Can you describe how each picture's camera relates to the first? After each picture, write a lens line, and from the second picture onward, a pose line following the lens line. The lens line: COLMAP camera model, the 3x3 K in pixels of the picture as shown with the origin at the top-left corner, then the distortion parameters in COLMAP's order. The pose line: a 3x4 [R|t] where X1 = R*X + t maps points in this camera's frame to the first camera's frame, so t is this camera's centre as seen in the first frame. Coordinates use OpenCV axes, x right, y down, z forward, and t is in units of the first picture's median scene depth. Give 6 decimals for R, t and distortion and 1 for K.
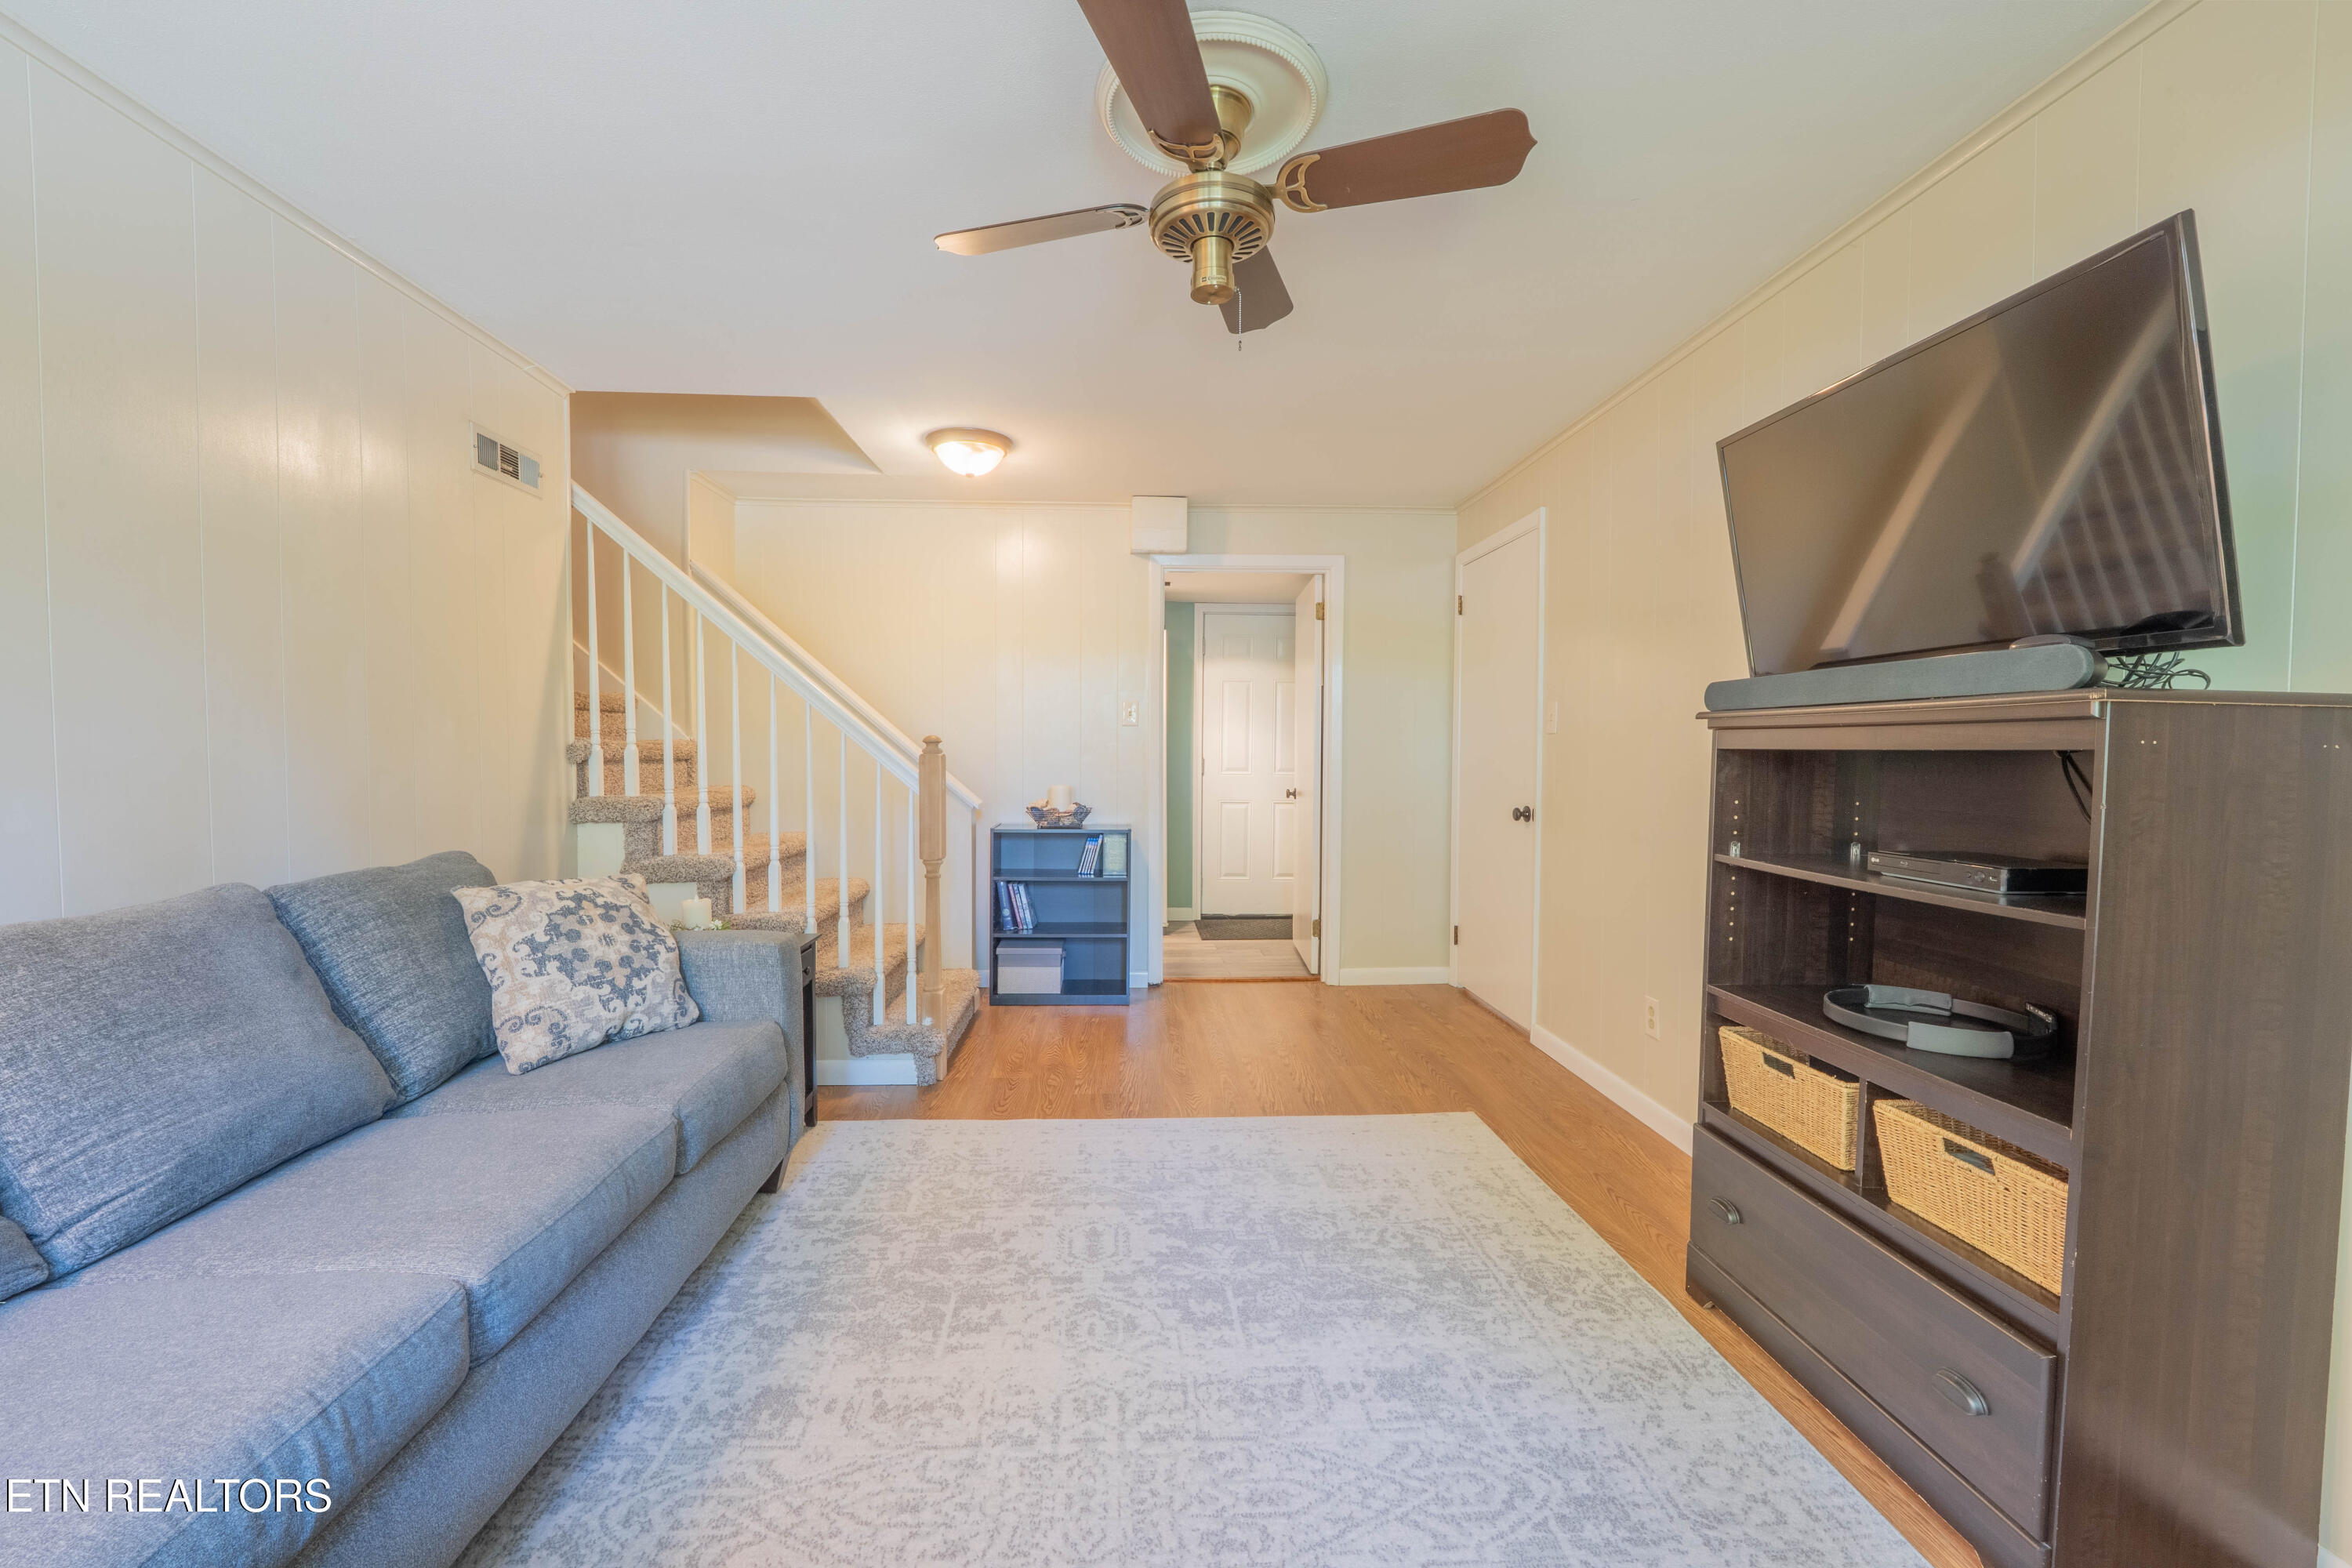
lens RADIAL K [[963.6, 0, 1167.7], [0, 963.6, 782.6], [0, 0, 1]] dist [-0.001250, -0.002585]
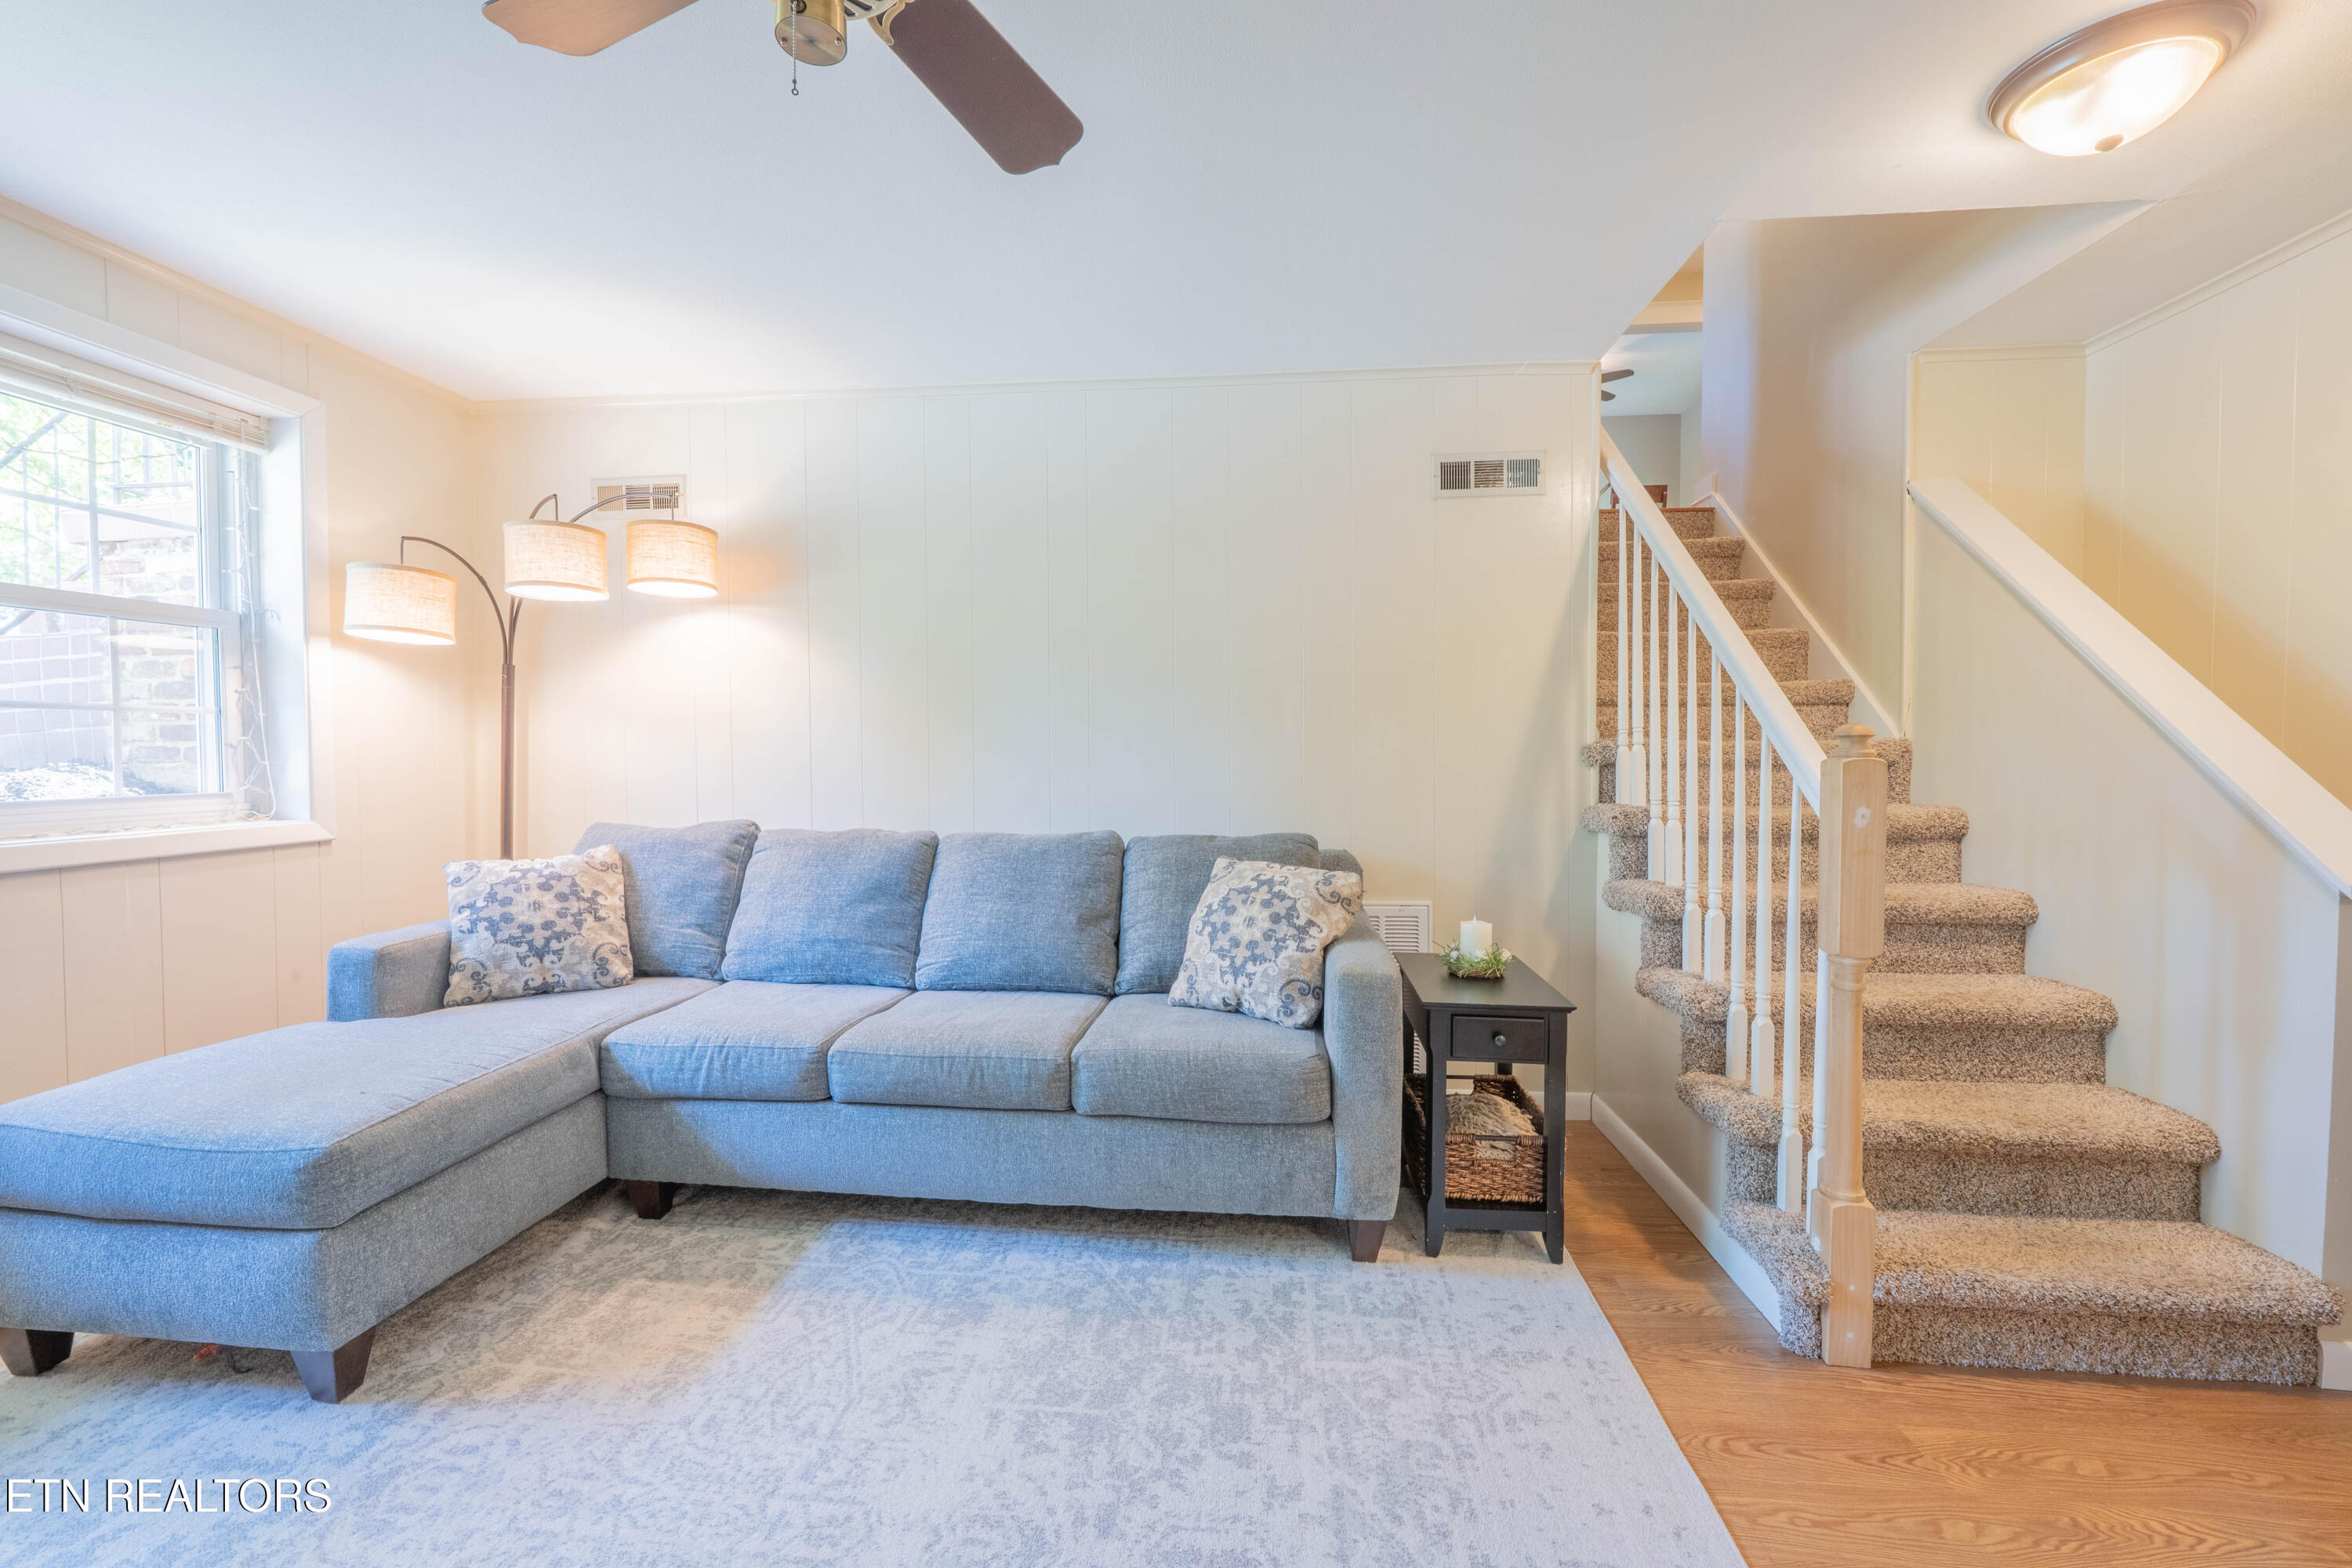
lens RADIAL K [[963.6, 0, 1167.7], [0, 963.6, 782.6], [0, 0, 1]] dist [-0.001250, -0.002585]
pose [[-0.156956, 0.032756, -0.987062, 0.521327], [-0.036398, 0.998579, 0.038926, -0.036149], [0.986935, 0.042037, -0.155541, 1.072815]]
